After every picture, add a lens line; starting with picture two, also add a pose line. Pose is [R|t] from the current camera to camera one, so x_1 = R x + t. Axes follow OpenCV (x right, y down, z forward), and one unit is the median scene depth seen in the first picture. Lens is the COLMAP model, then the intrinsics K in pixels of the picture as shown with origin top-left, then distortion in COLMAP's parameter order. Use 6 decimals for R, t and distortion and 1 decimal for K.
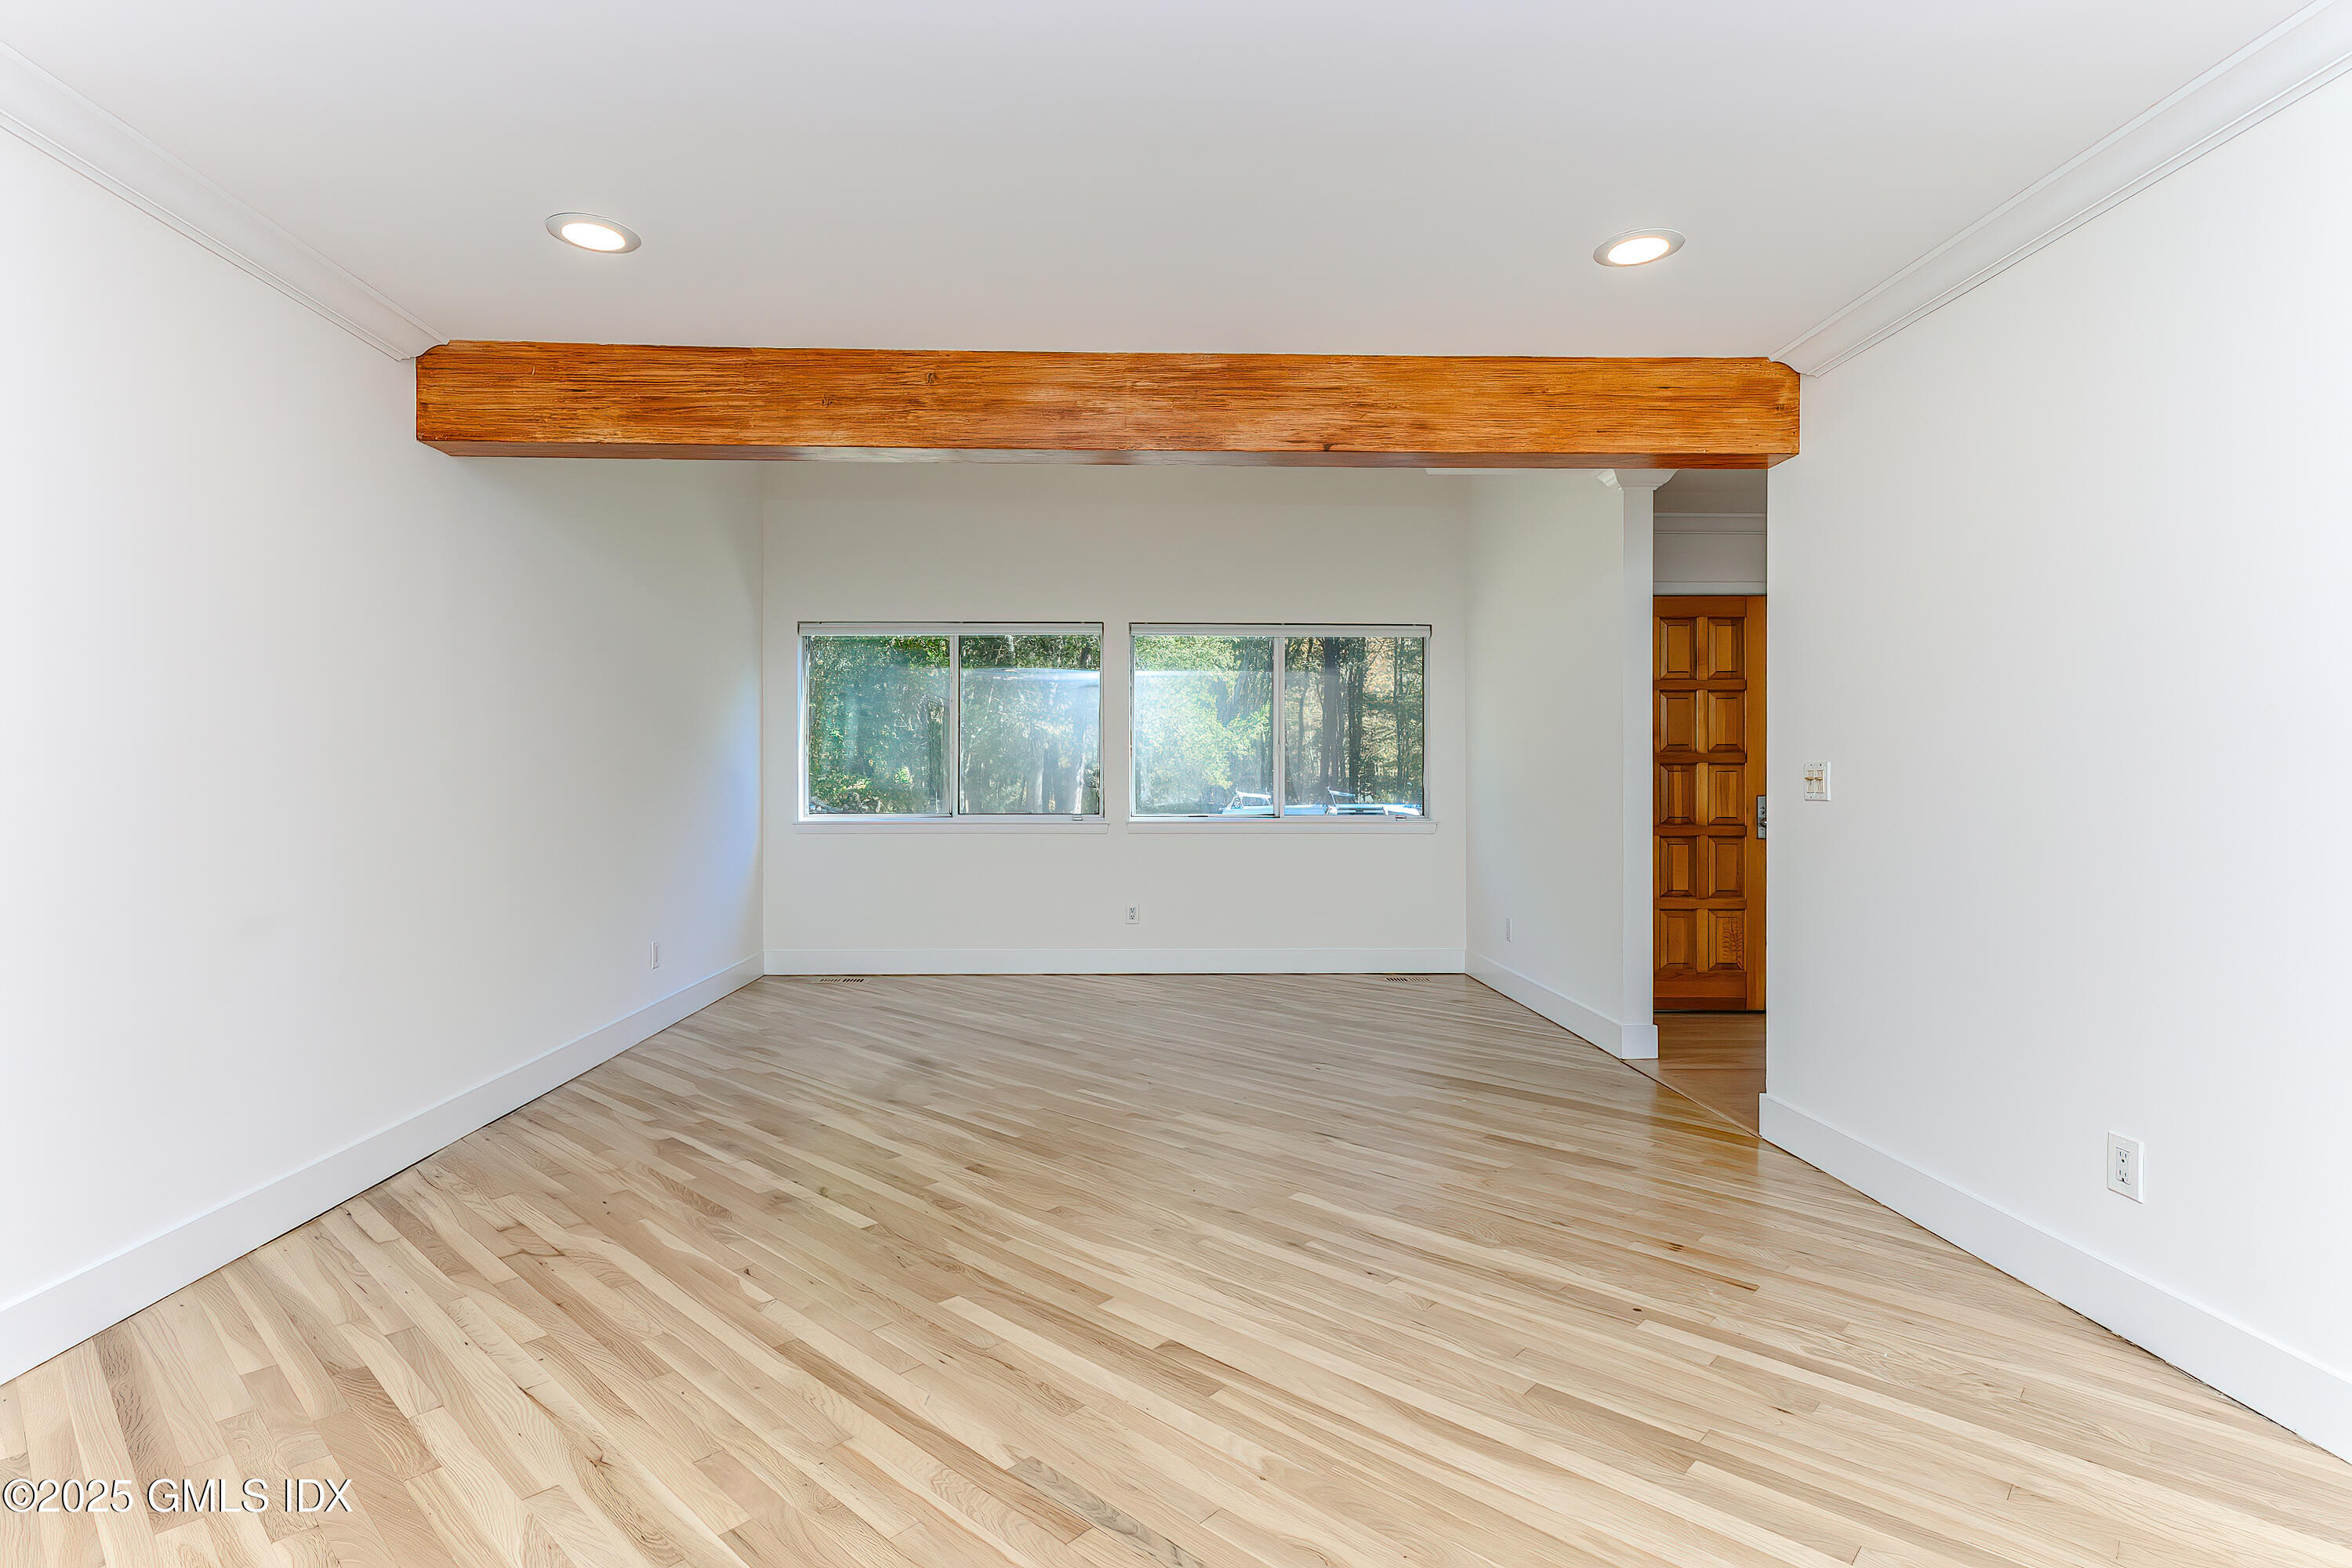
lens RADIAL K [[1146.9, 0, 1180.6], [0, 1146.9, 790.4], [0, 0, 1]] dist [0.014579, -0.000611]
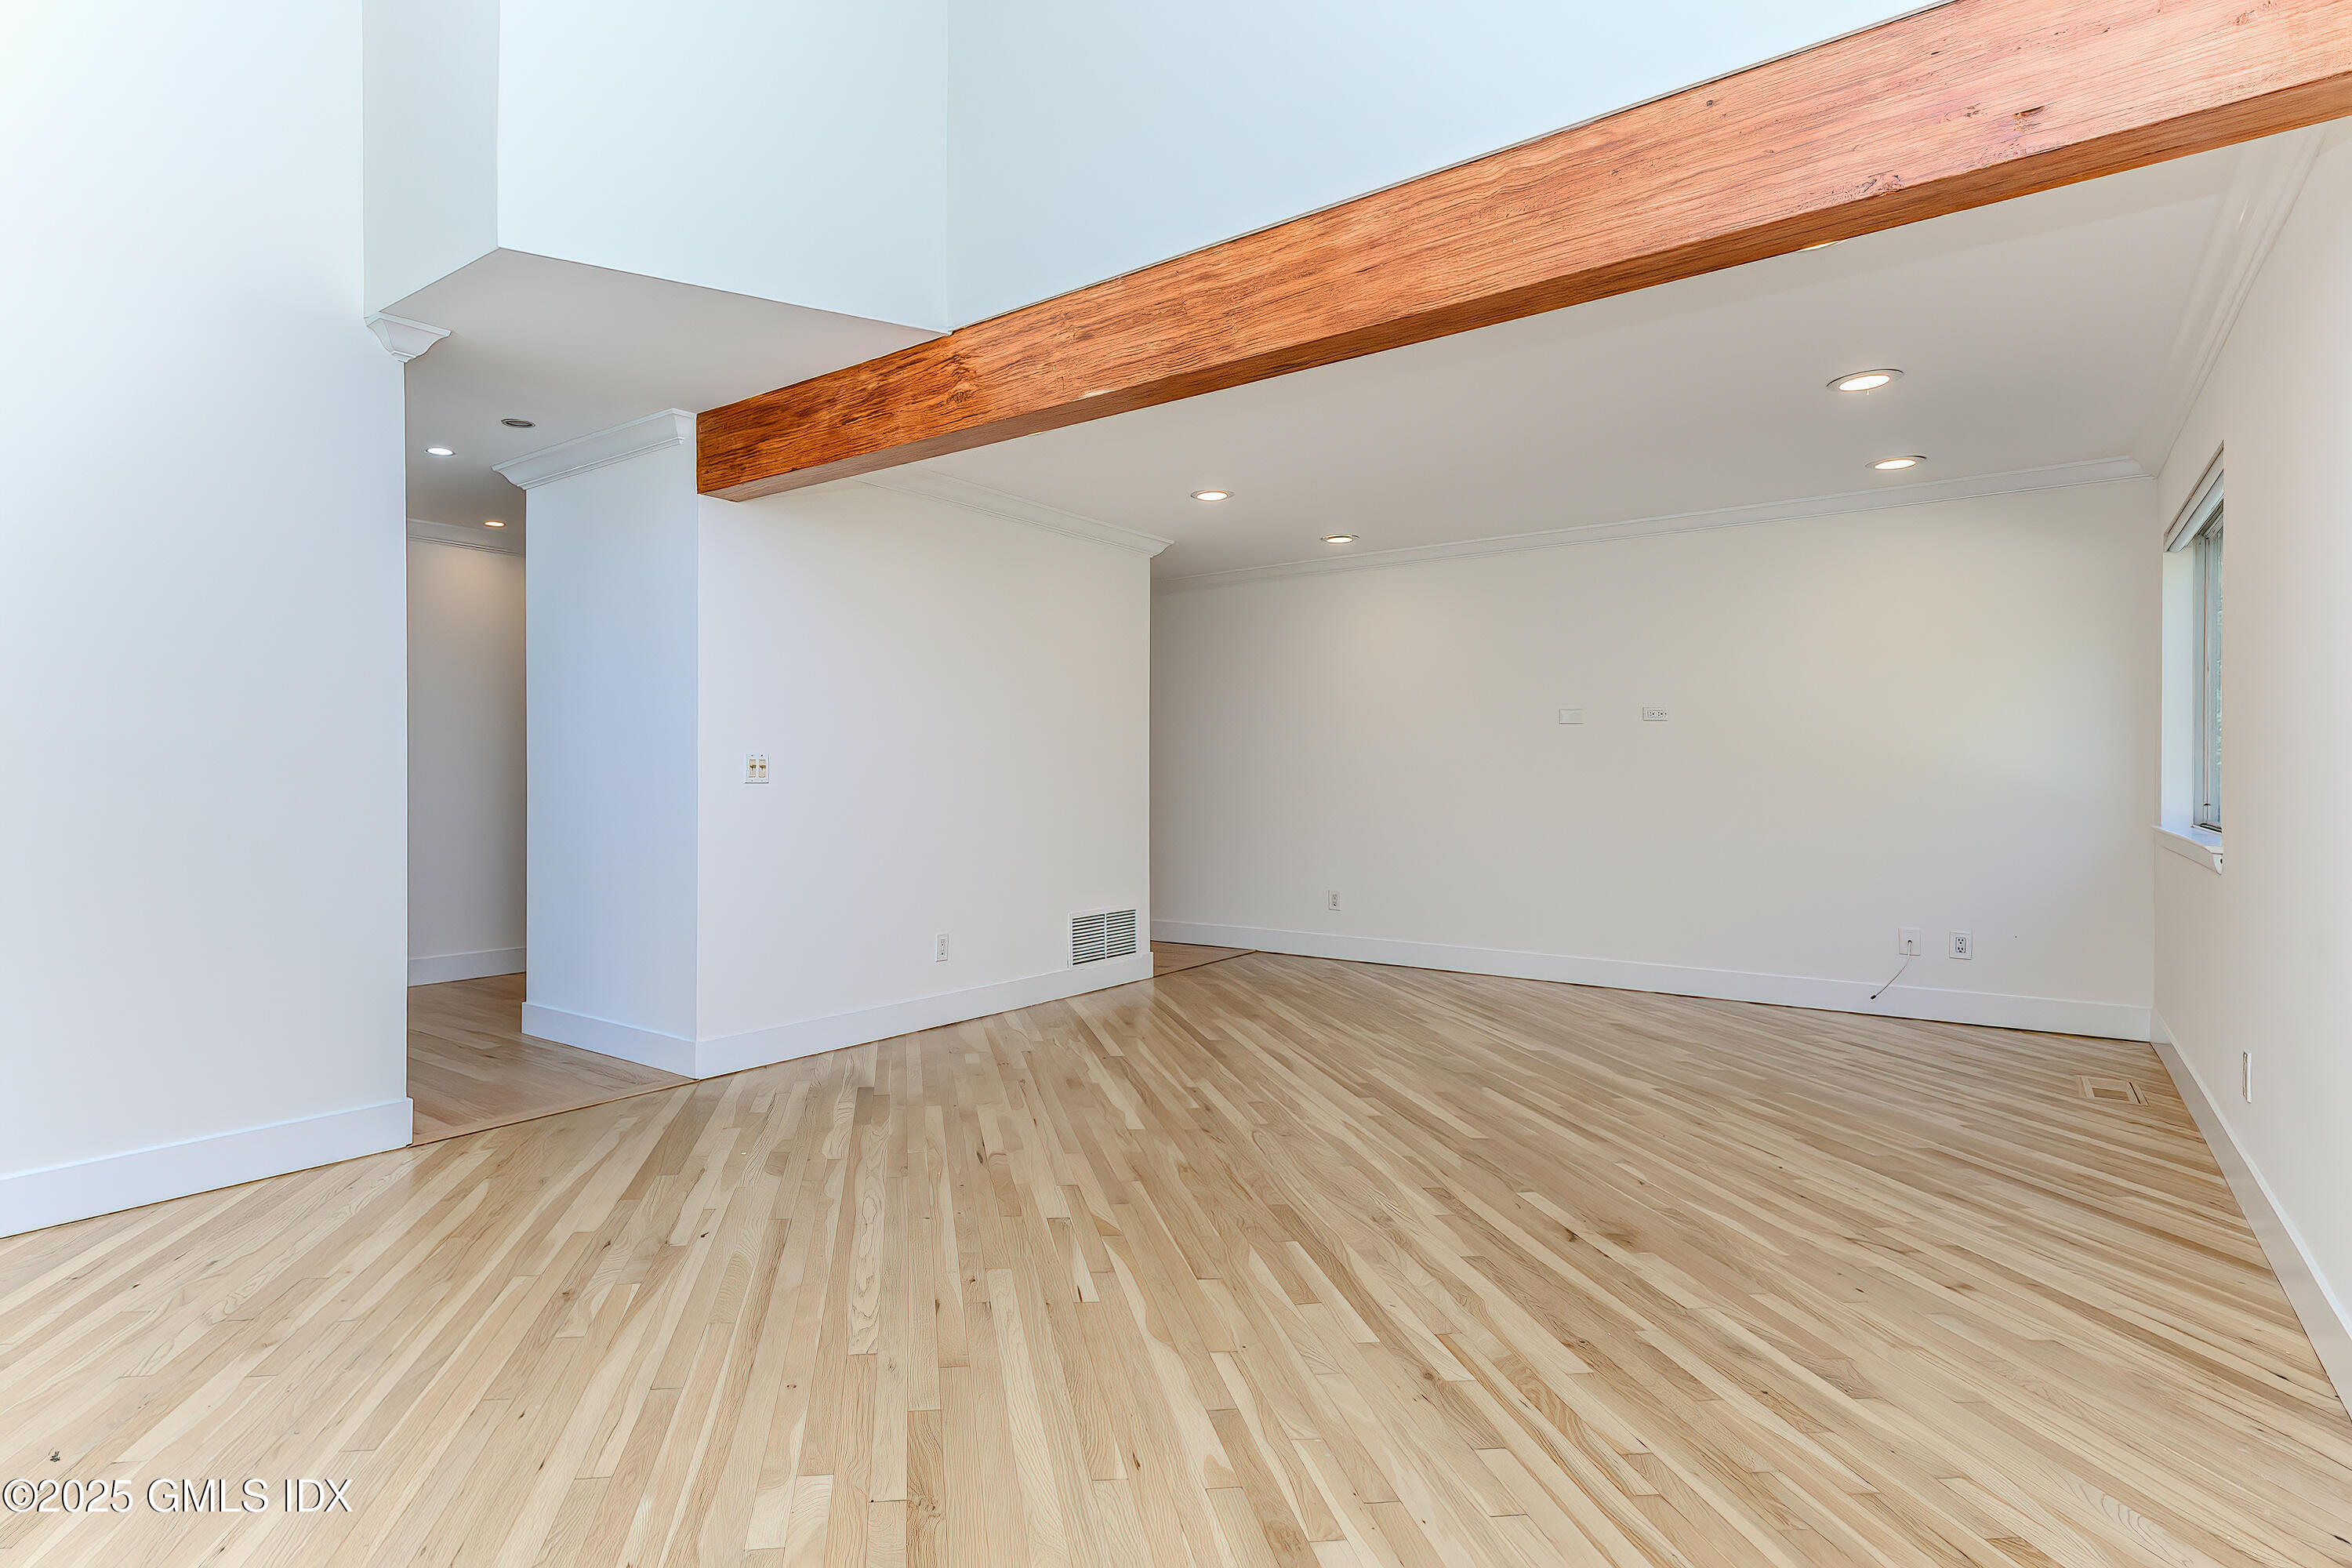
lens RADIAL K [[1146.9, 0, 1181.3], [0, 1146.9, 779.2], [0, 0, 1]] dist [0.014579, -0.000611]
pose [[-0.802249, -0.001854, 0.596987, -0.589144], [0.002530, 0.999976, 0.006506, 0.013457], [-0.596984, 0.006730, -0.802225, 1.861302]]
